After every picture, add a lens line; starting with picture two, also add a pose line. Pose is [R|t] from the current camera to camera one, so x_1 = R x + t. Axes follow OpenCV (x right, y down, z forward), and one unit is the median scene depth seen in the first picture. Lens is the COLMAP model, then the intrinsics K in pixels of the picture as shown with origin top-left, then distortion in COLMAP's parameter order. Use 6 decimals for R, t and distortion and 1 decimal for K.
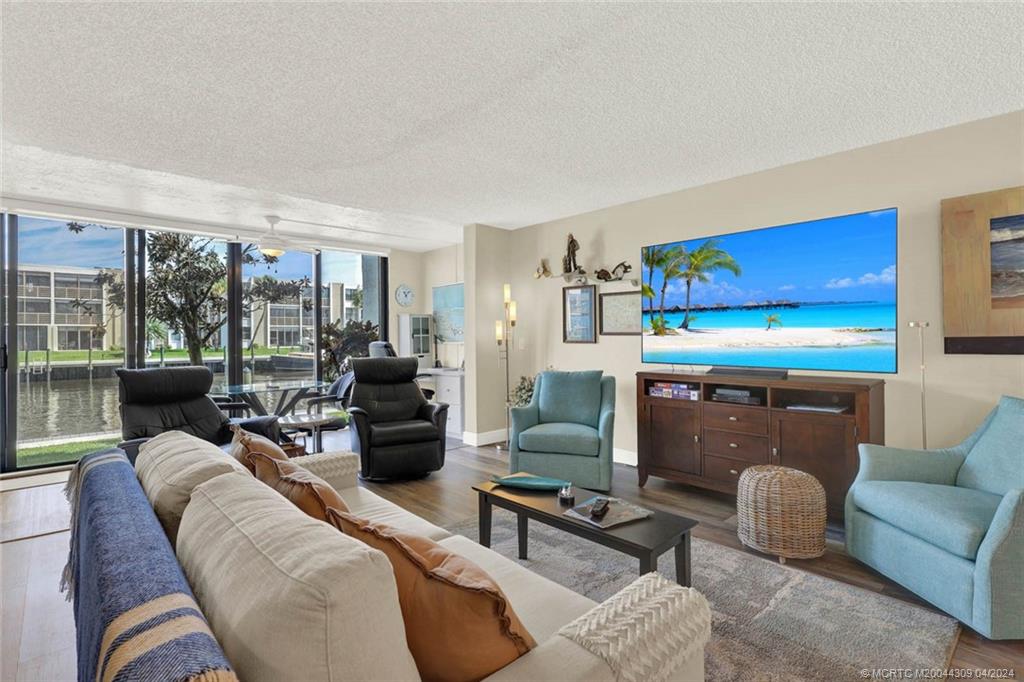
lens RADIAL K [[486.4, 0, 509.9], [0, 486.4, 337.9], [0, 0, 1]] dist [0.001241, 0.000299]
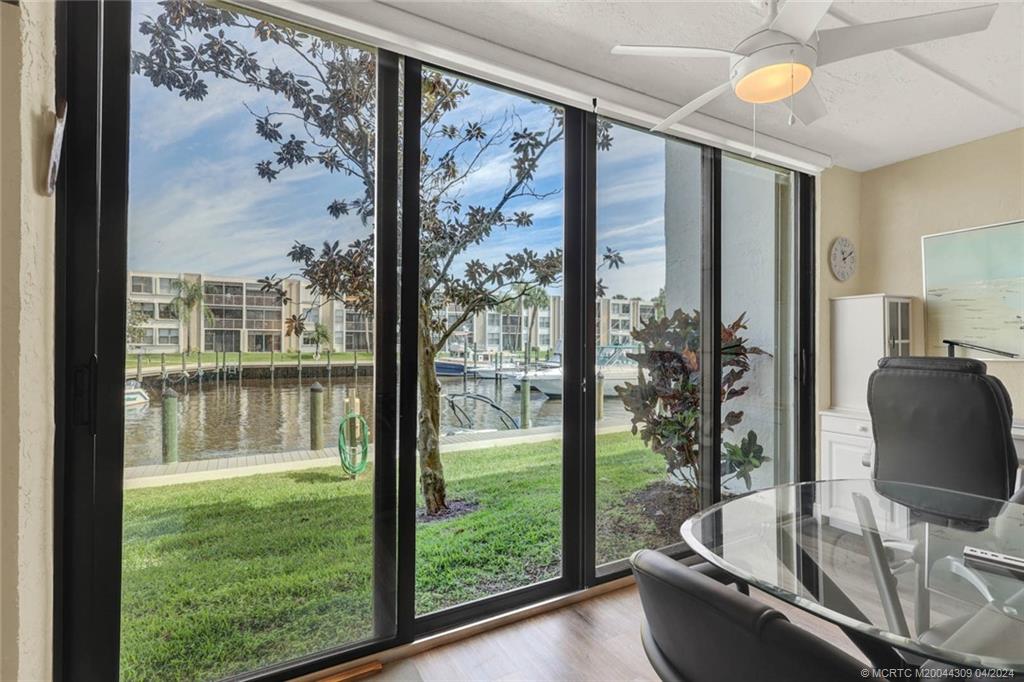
lens RADIAL K [[482.3, 0, 513.6], [0, 482.3, 339.2], [0, 0, 1]] dist [-0.000122, -0.000274]
pose [[0.969960, 0.009153, -0.243092, -0.586970], [-0.012119, 0.999869, -0.010707, 0.002283], [0.242962, 0.013331, 0.969944, 0.650766]]
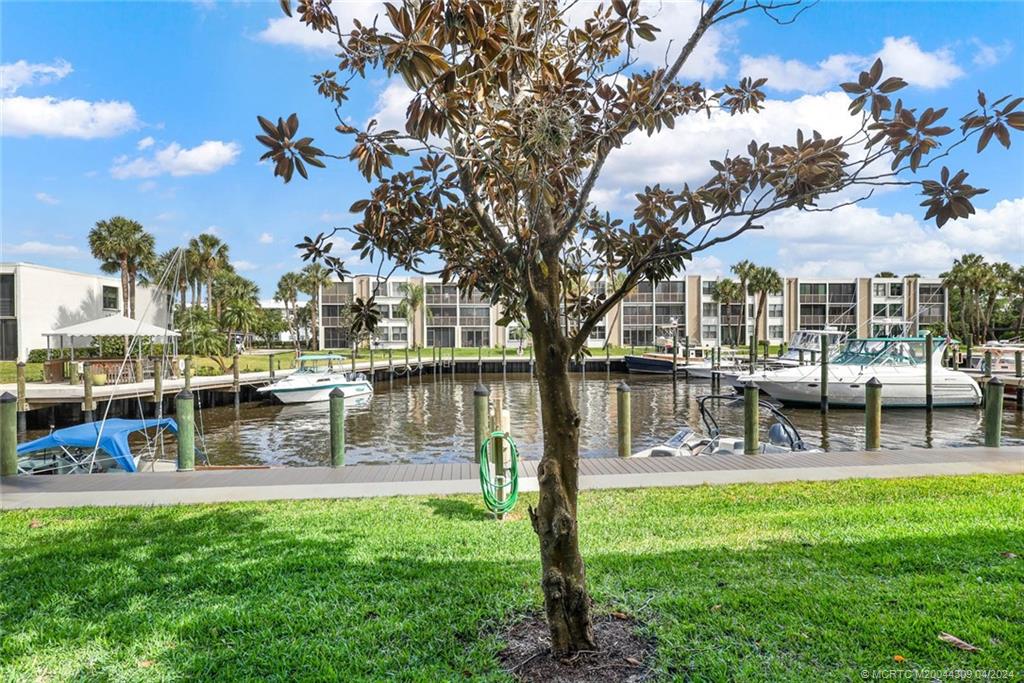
lens RADIAL K [[499.4, 0, 512.2], [0, 499.4, 345.2], [0, 0, 1]] dist [-0.000014, 0.001388]
pose [[0.786397, 0.011231, -0.617620, -0.682876], [-0.001850, 0.999873, 0.015827, 0.002342], [0.617719, -0.011303, 0.786318, 1.063768]]
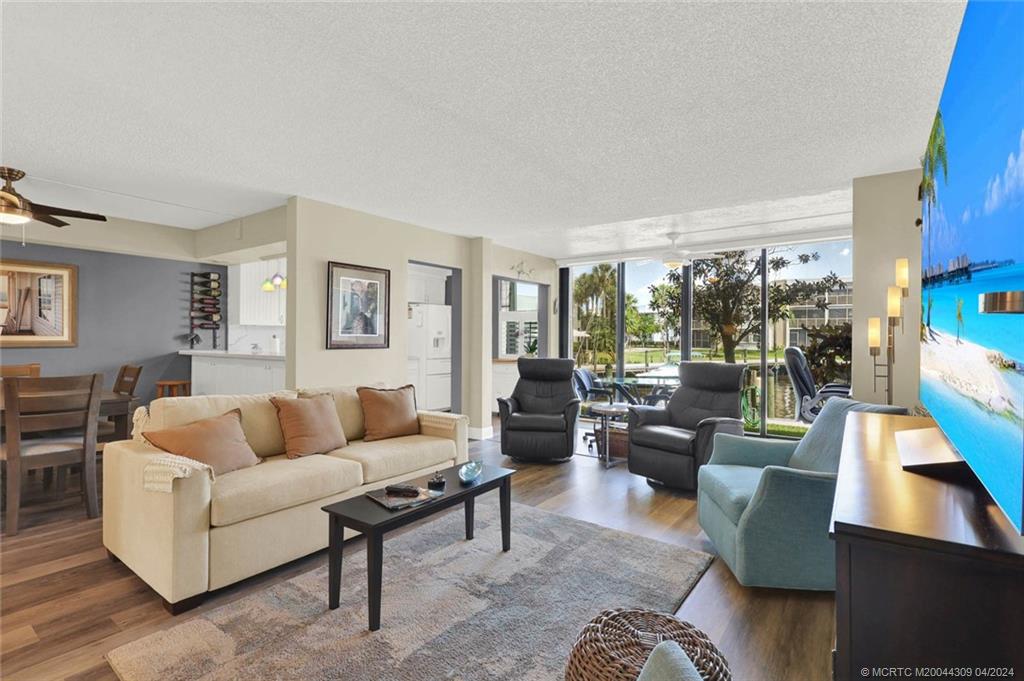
lens RADIAL K [[485.5, 0, 515.2], [0, 485.5, 340.3], [0, 0, 1]] dist [0.001746, -0.000540]
pose [[0.192690, 0.010406, -0.981205, 0.563152], [-0.009918, 0.999913, 0.008657, -0.007318], [0.981210, 0.008063, 0.192776, 0.429596]]
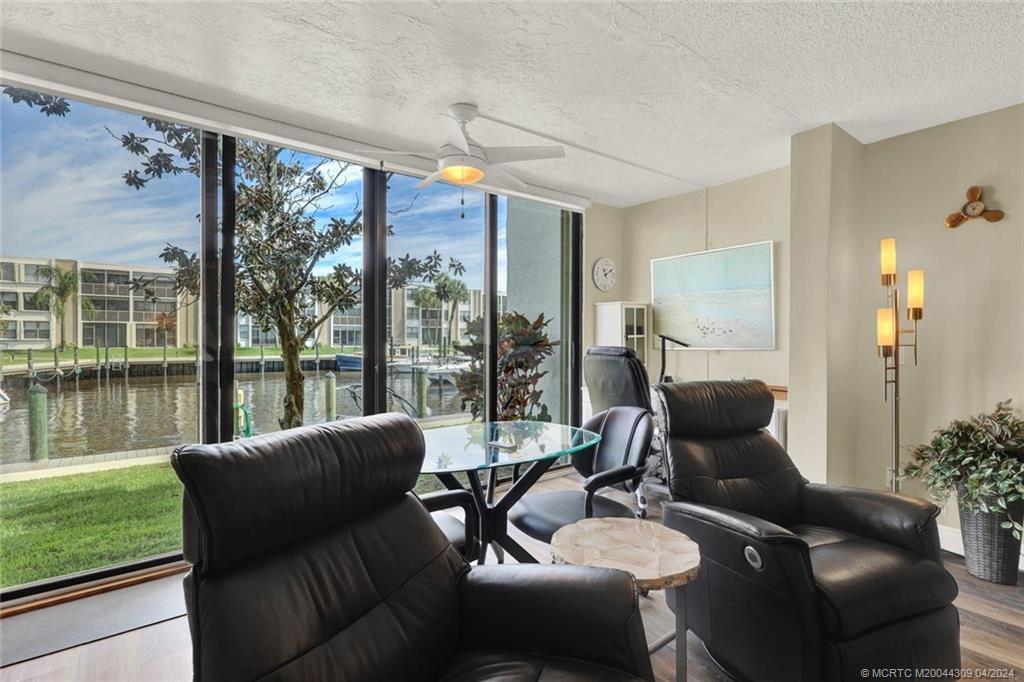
lens RADIAL K [[485.5, 0, 515.2], [0, 485.5, 340.8], [0, 0, 1]] dist [0.001746, -0.000540]
pose [[0.995971, 0.010165, -0.089100, -0.389642], [-0.009867, 0.999944, 0.003787, -0.000263], [0.089133, -0.002893, 0.996016, 0.488864]]
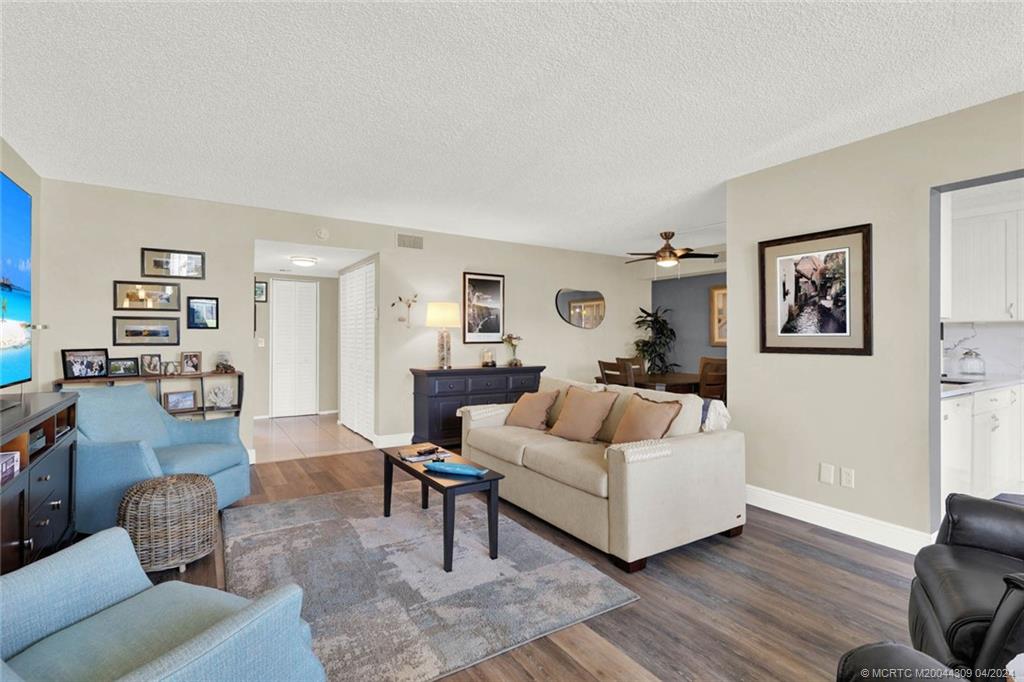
lens RADIAL K [[485.4, 0, 516.8], [0, 485.4, 336.5], [0, 0, 1]] dist [0.002772, -0.000069]
pose [[-0.986538, 0.001519, 0.163523, -0.139998], [0.001555, 0.999999, 0.000095, -0.004253], [-0.163522, 0.000348, -0.986540, 1.017109]]
